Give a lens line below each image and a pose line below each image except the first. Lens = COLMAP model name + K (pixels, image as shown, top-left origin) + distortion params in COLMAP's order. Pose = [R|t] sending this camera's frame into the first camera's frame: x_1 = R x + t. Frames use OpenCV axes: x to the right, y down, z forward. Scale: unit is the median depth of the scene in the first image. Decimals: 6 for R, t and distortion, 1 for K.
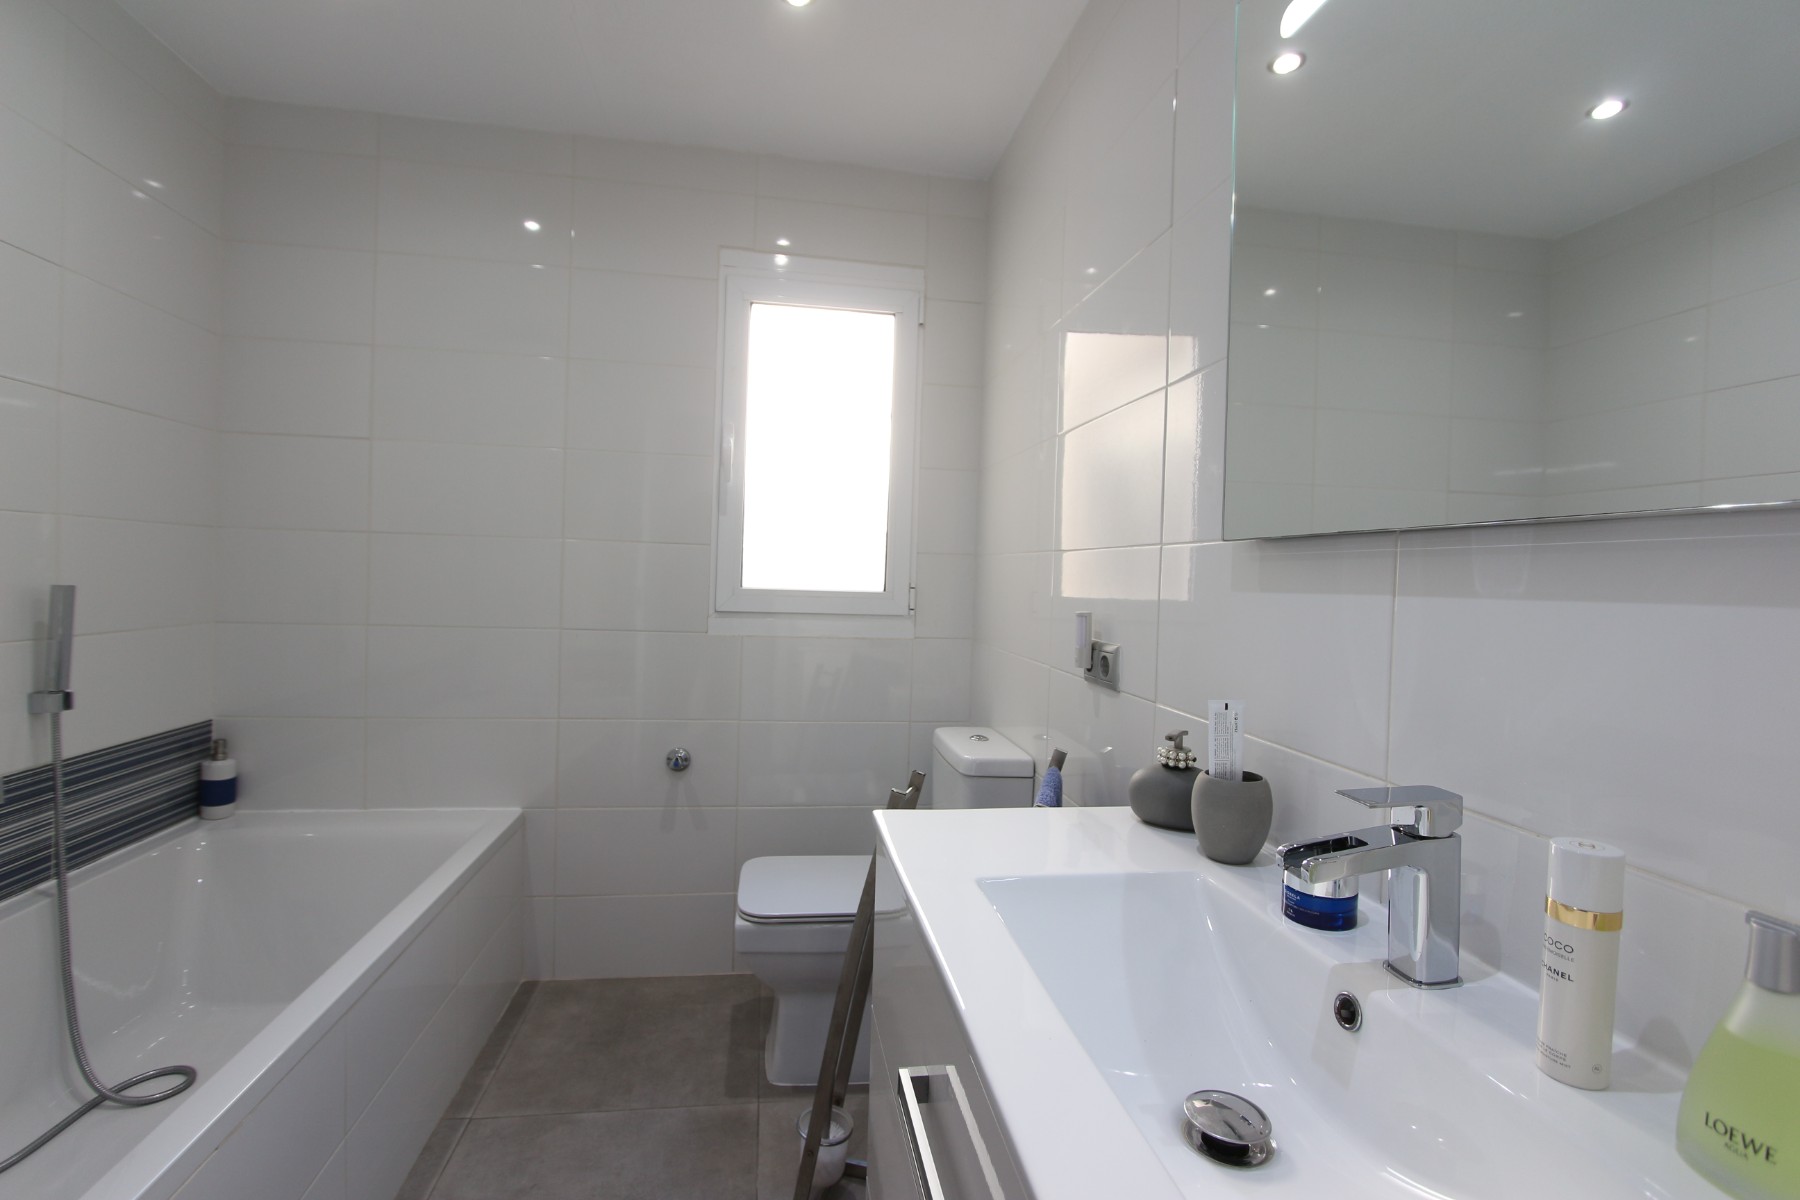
lens RADIAL K [[828.0, 0, 900.3], [0, 828.0, 595.0], [0, 0, 1]] dist [-0.018884, 0.002987]
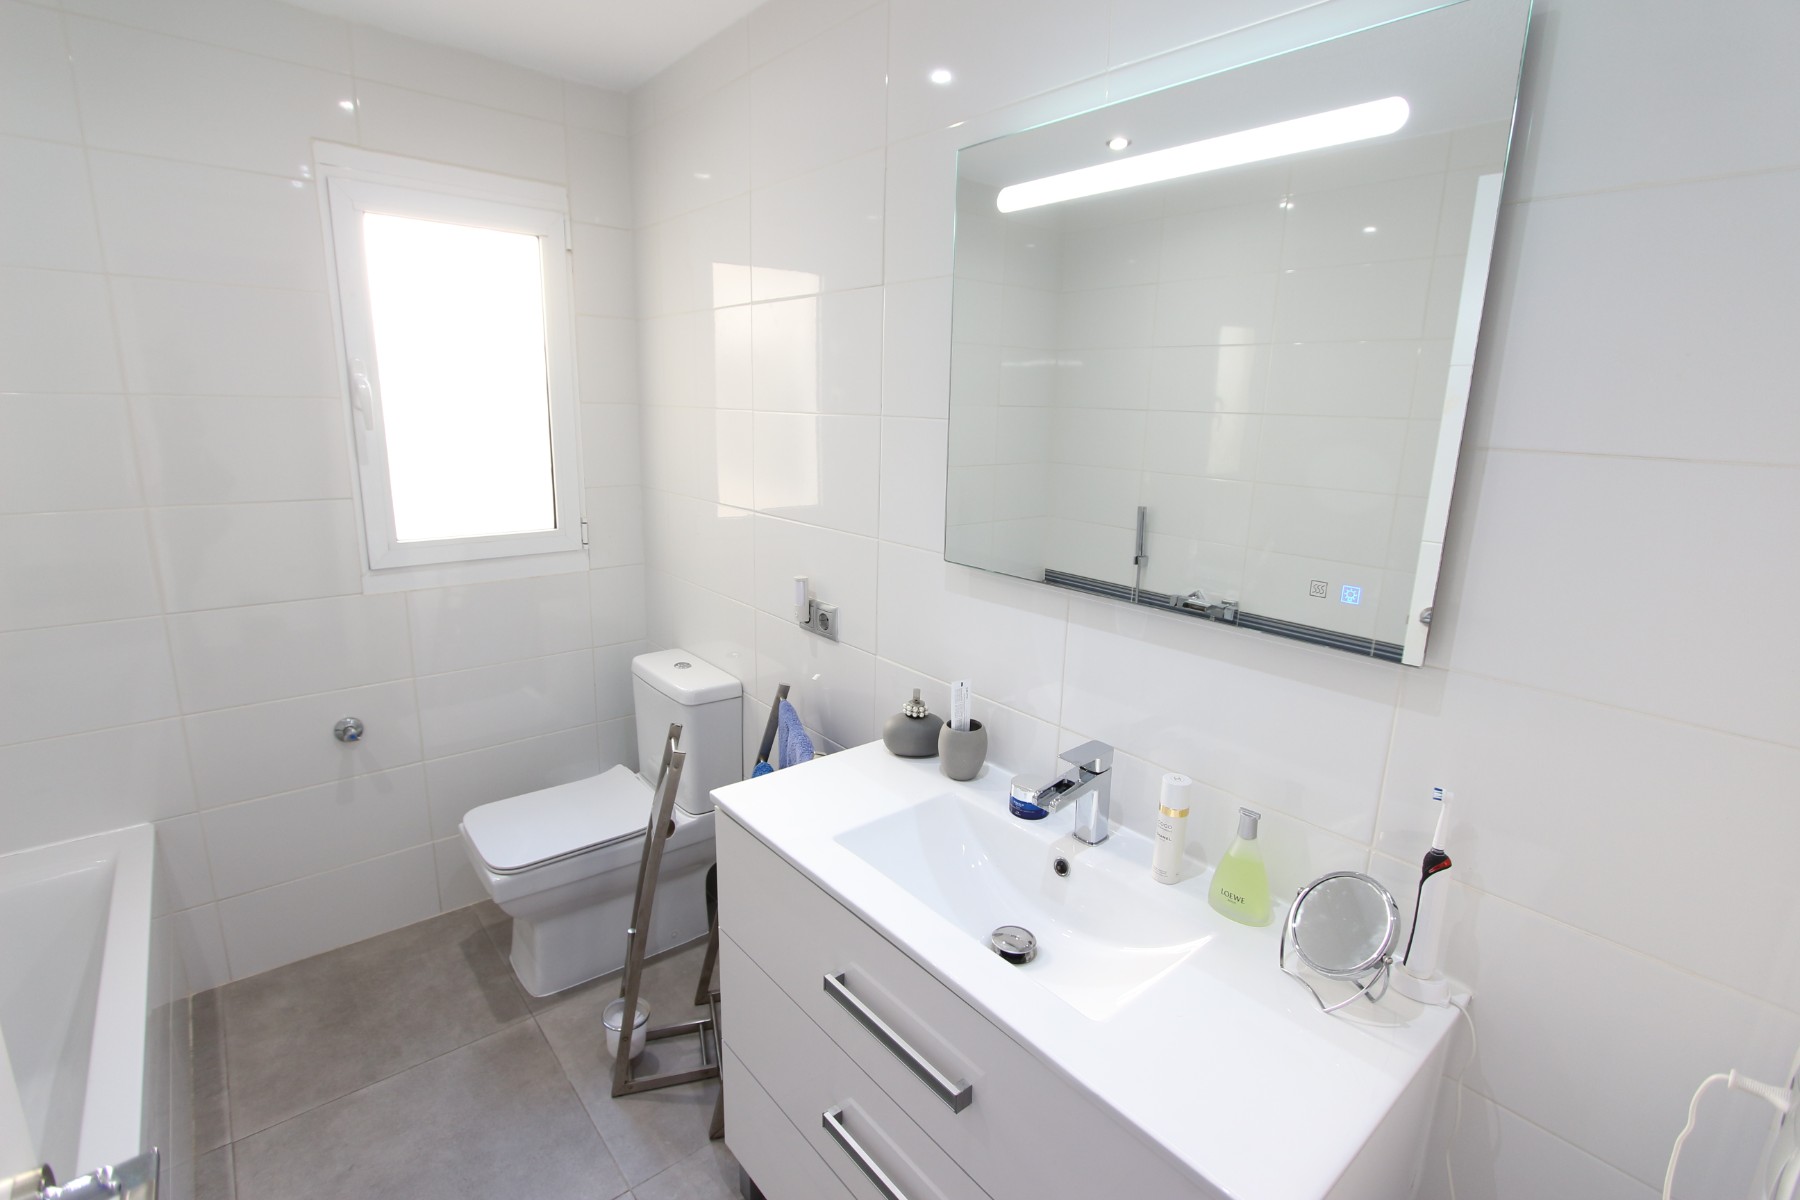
lens RADIAL K [[828.0, 0, 900.5], [0, 828.0, 598.6], [0, 0, 1]] dist [-0.018884, 0.002987]
pose [[0.854410, -0.127063, 0.503824, -0.278574], [0.011560, 0.974048, 0.226048, -0.225705], [-0.519471, -0.187313, 0.833705, -0.112858]]
